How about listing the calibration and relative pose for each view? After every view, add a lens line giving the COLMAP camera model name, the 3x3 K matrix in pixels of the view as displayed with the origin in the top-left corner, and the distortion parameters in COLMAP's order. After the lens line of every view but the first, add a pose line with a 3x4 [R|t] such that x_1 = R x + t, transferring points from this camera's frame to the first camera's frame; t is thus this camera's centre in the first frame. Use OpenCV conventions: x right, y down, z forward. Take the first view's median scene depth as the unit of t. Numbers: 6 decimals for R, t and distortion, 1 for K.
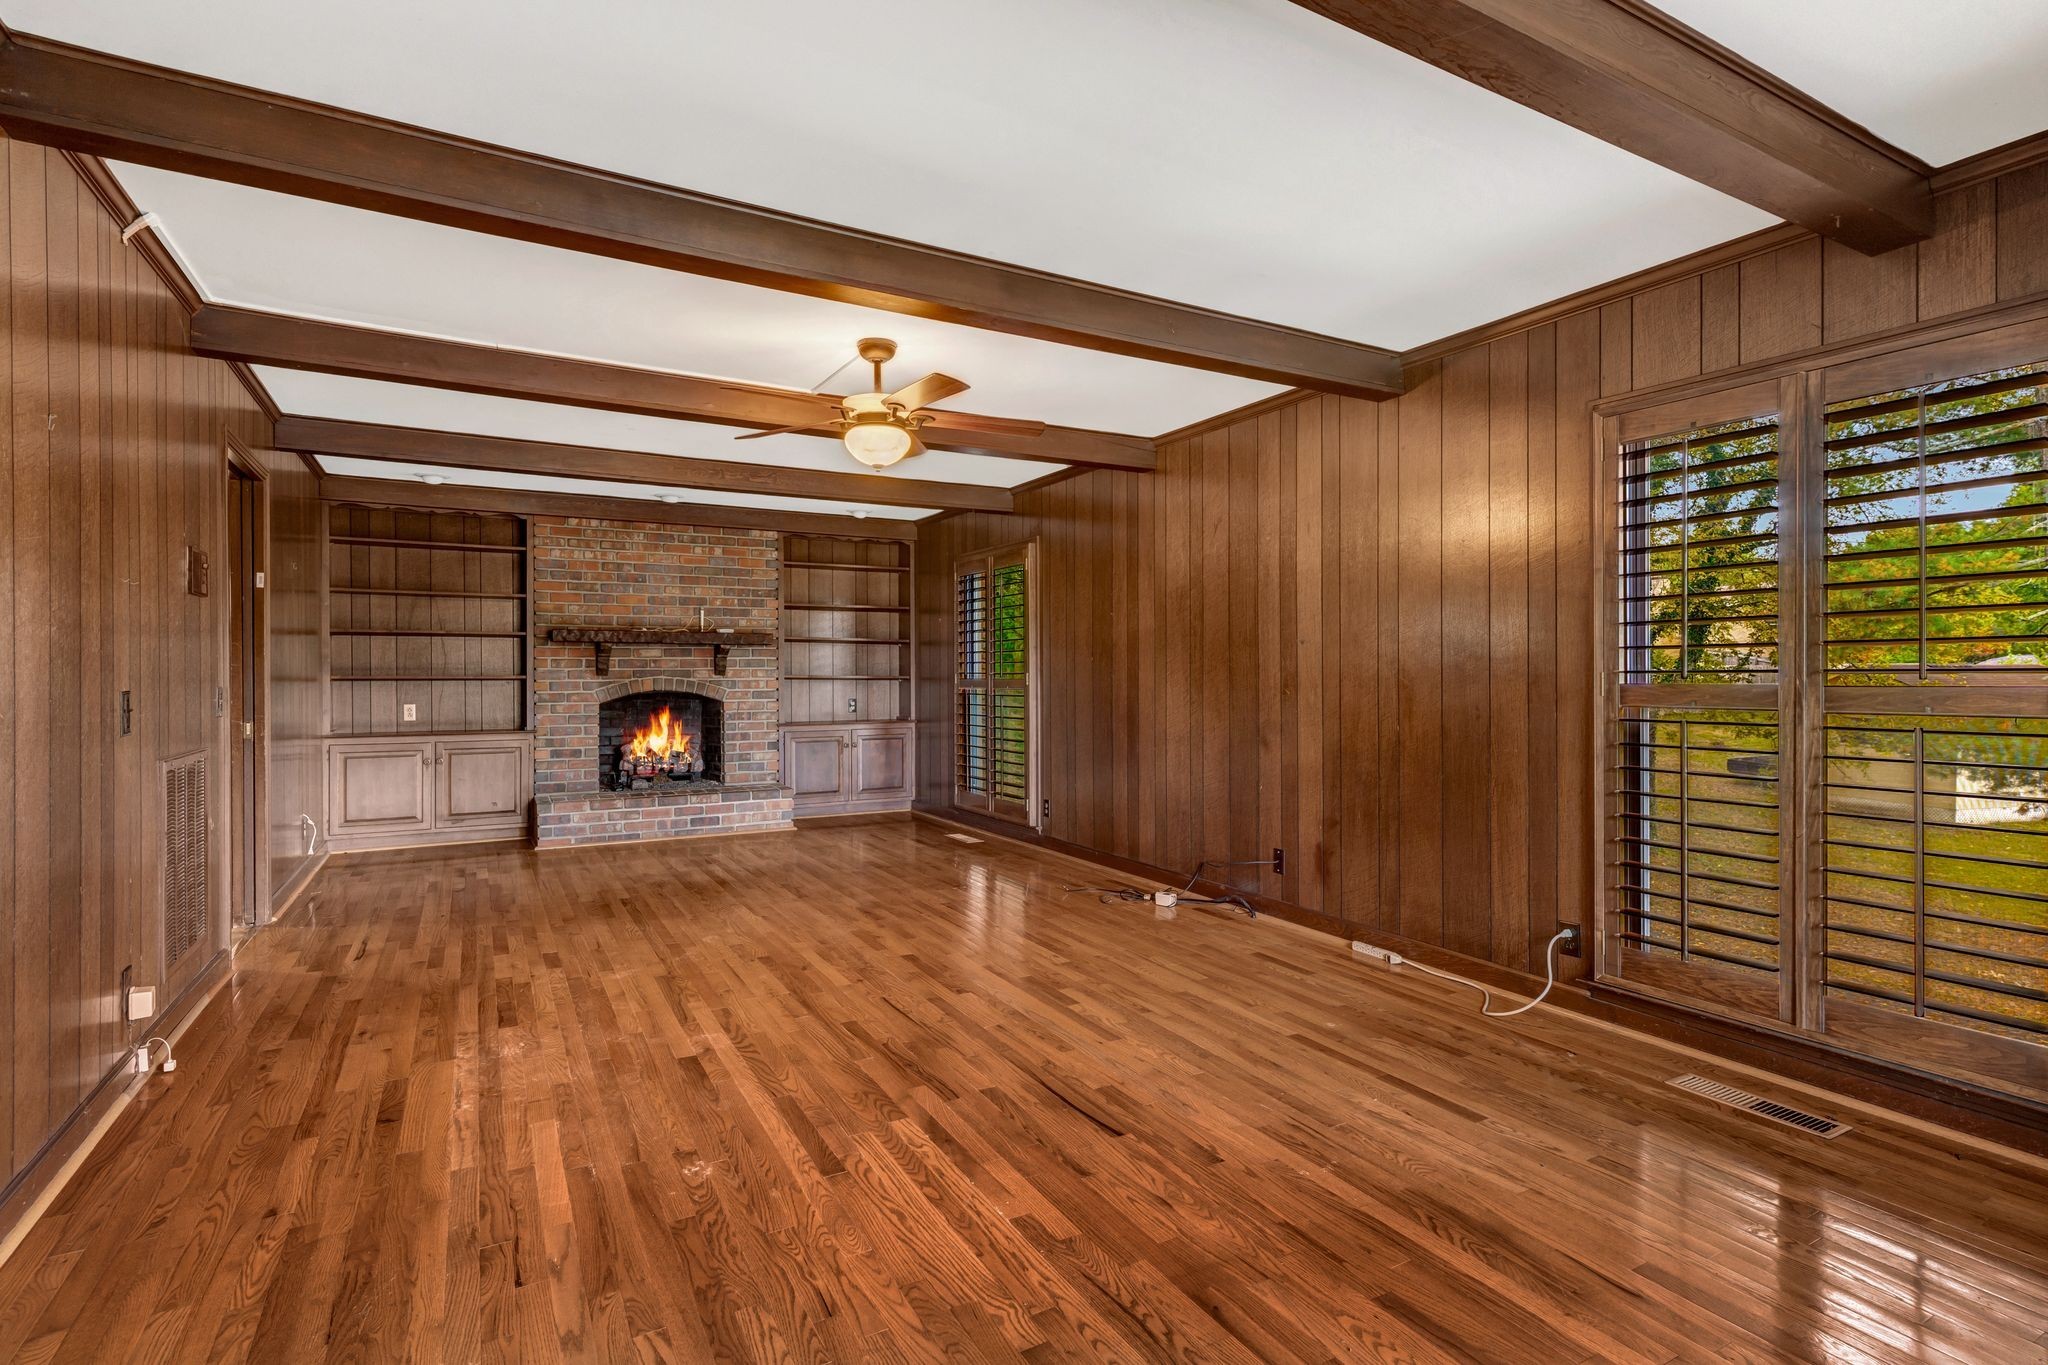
lens RADIAL K [[974.9, 0, 1027.5], [0, 974.9, 664.8], [0, 0, 1]] dist [-0.000362, 0.000030]
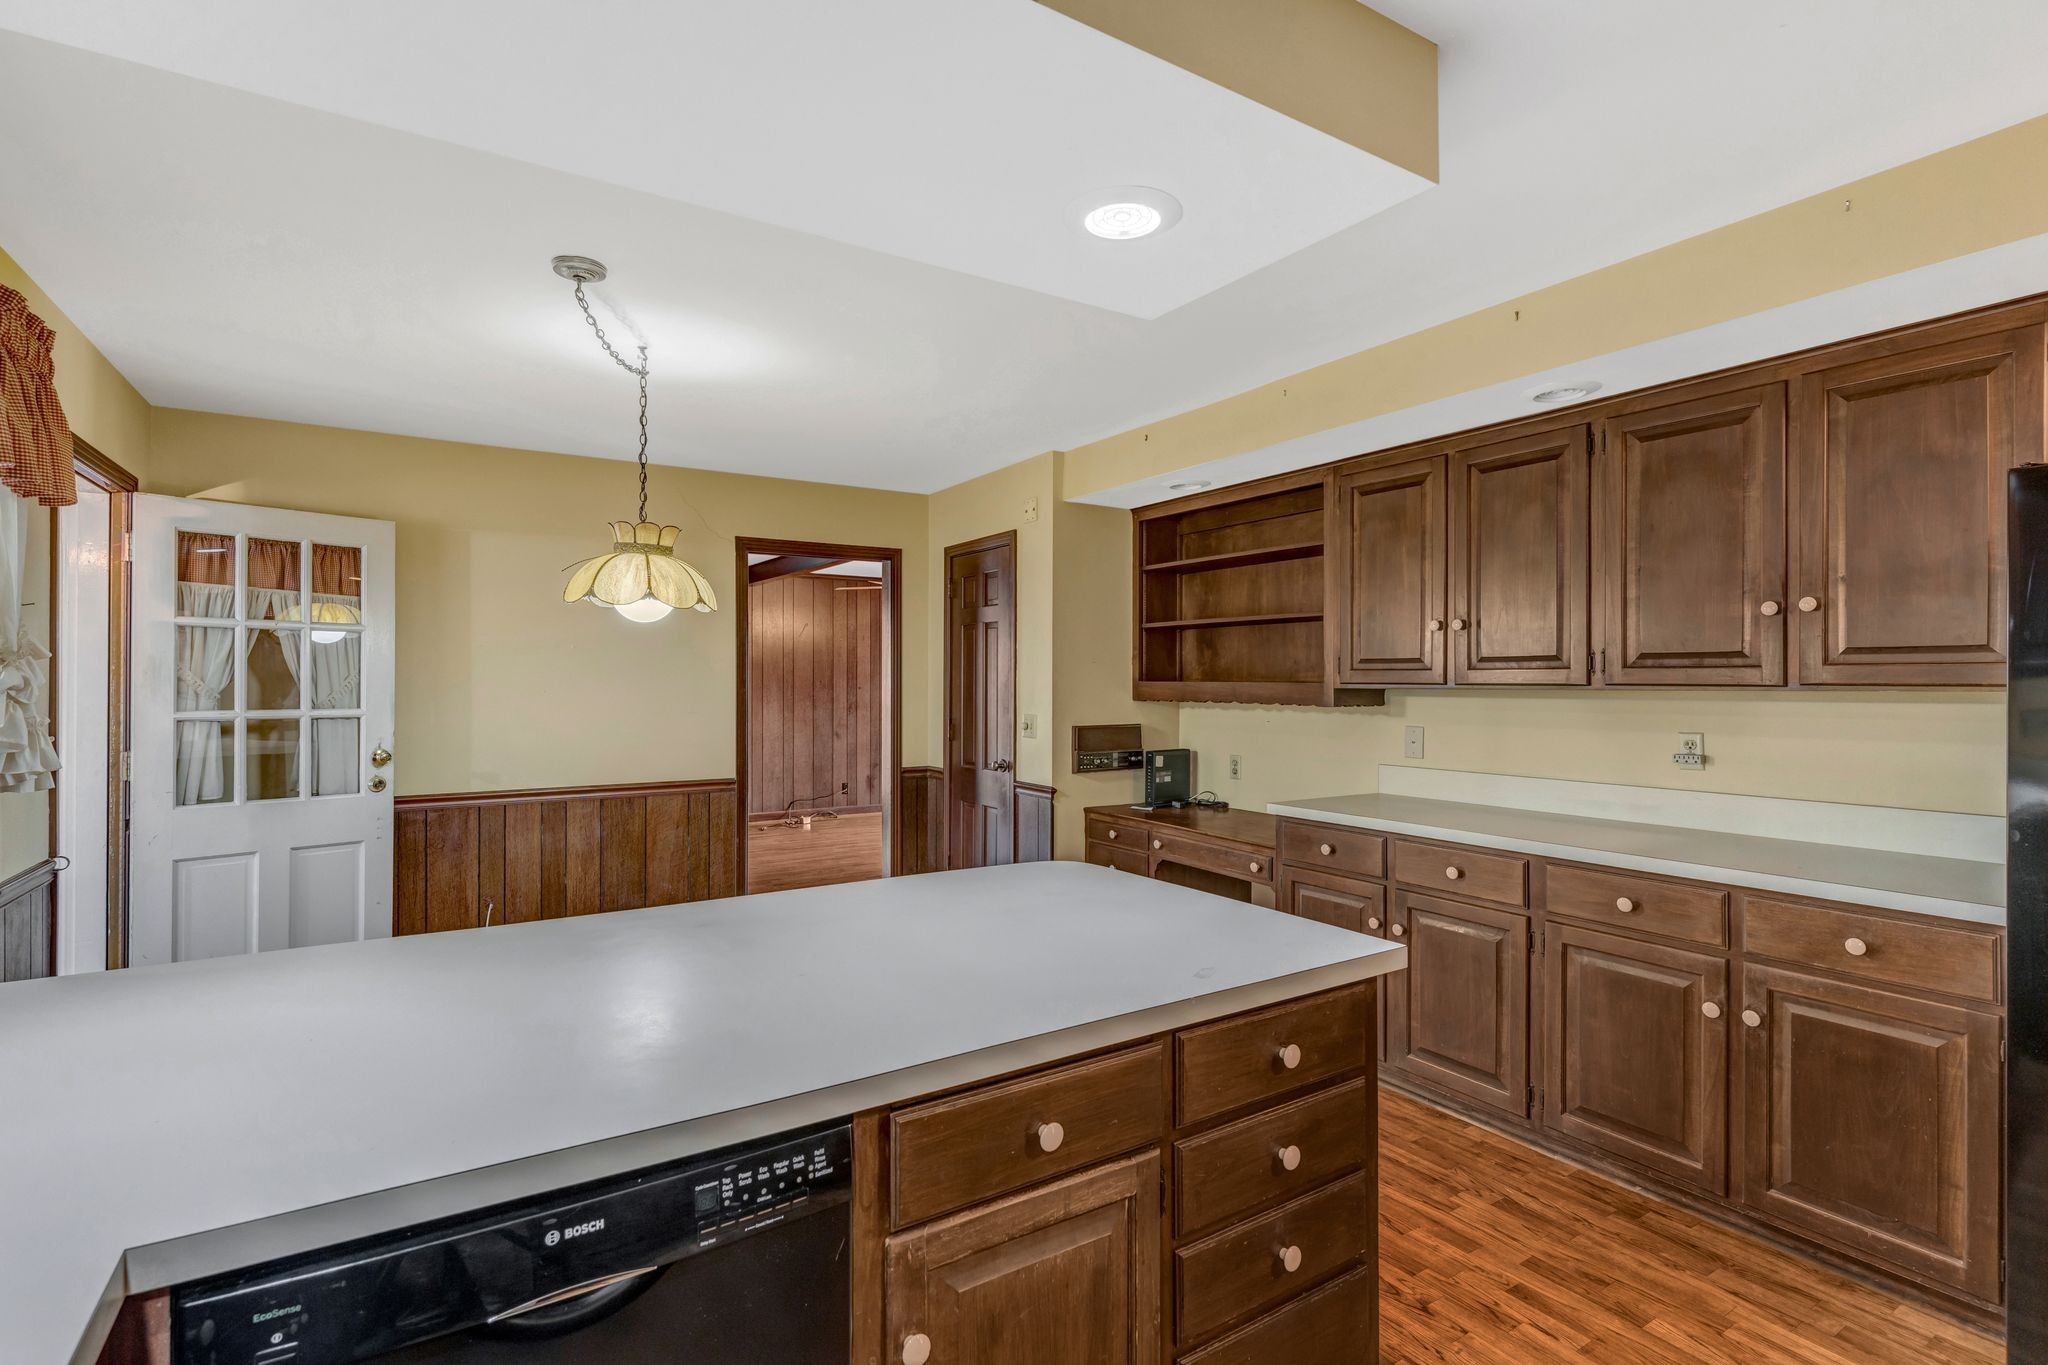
lens RADIAL K [[974.9, 0, 1027.5], [0, 974.9, 664.8], [0, 0, 1]] dist [-0.000362, 0.000030]
pose [[-0.061630, 0.008264, 0.998065, -1.882451], [-0.004069, 0.999955, -0.008531, -0.054794], [-0.998091, -0.004587, -0.061593, 0.727371]]
